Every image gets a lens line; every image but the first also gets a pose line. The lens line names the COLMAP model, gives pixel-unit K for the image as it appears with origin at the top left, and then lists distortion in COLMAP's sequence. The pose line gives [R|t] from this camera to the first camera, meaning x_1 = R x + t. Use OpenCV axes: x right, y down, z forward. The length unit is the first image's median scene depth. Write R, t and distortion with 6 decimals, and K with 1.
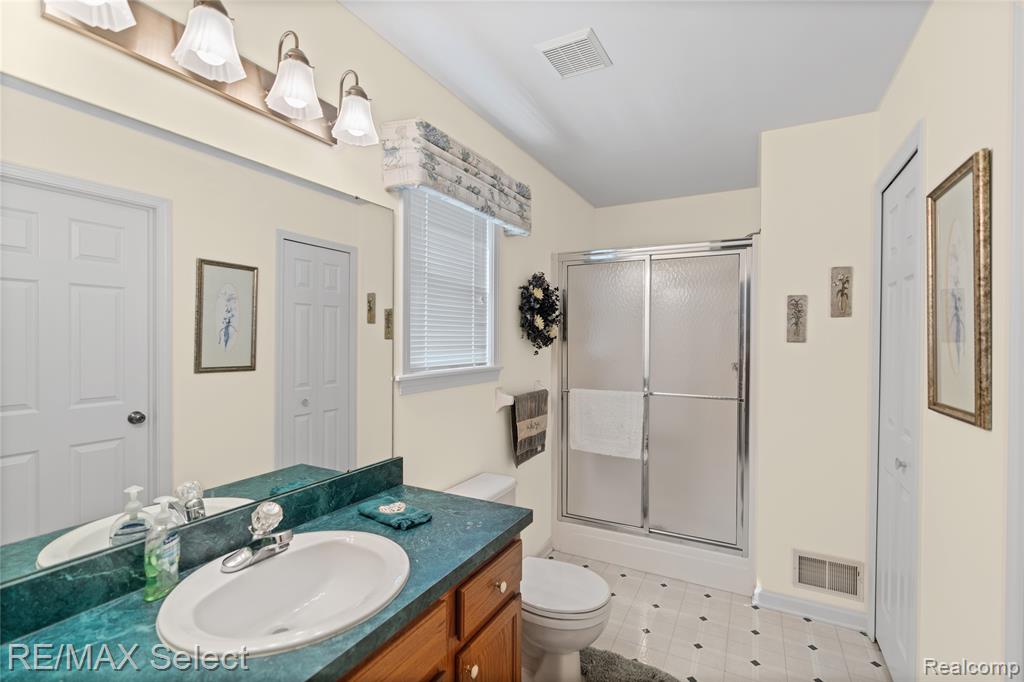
lens RADIAL K [[474.1, 0, 512.0], [0, 474.1, 341.0], [0, 0, 1]] dist [0.000136, -0.000020]
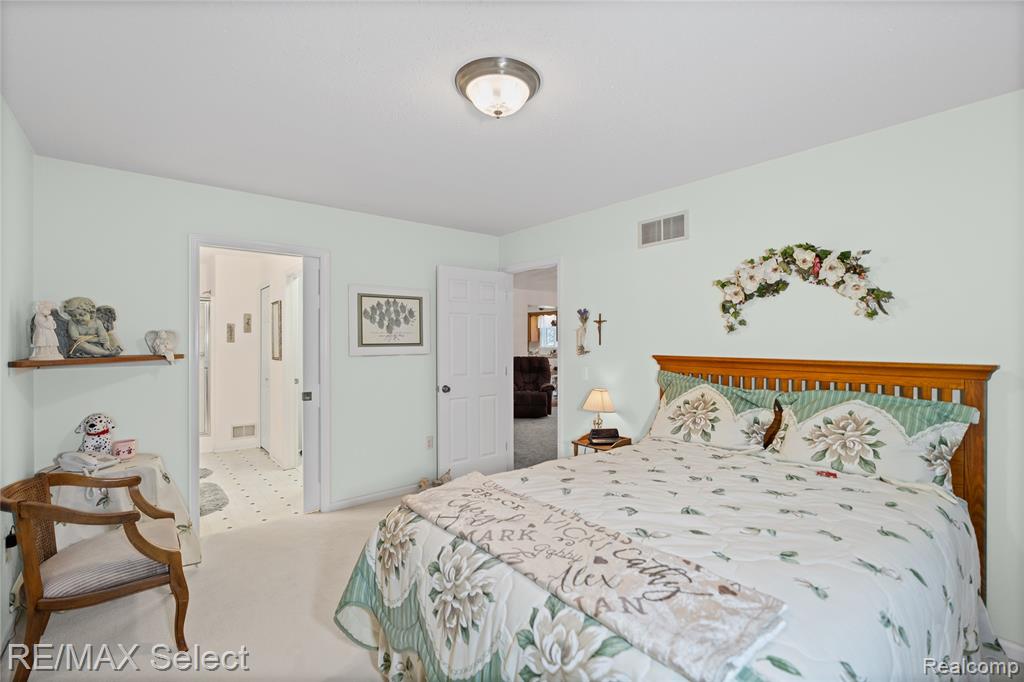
lens RADIAL K [[457.8, 0, 517.7], [0, 457.8, 341.1], [0, 0, 1]] dist [-0.014257, 0.000032]
pose [[0.392239, -0.007128, 0.919836, -1.887590], [0.011613, 0.999929, 0.002796, 0.013044], [-0.919790, 0.009585, 0.392293, -2.481290]]
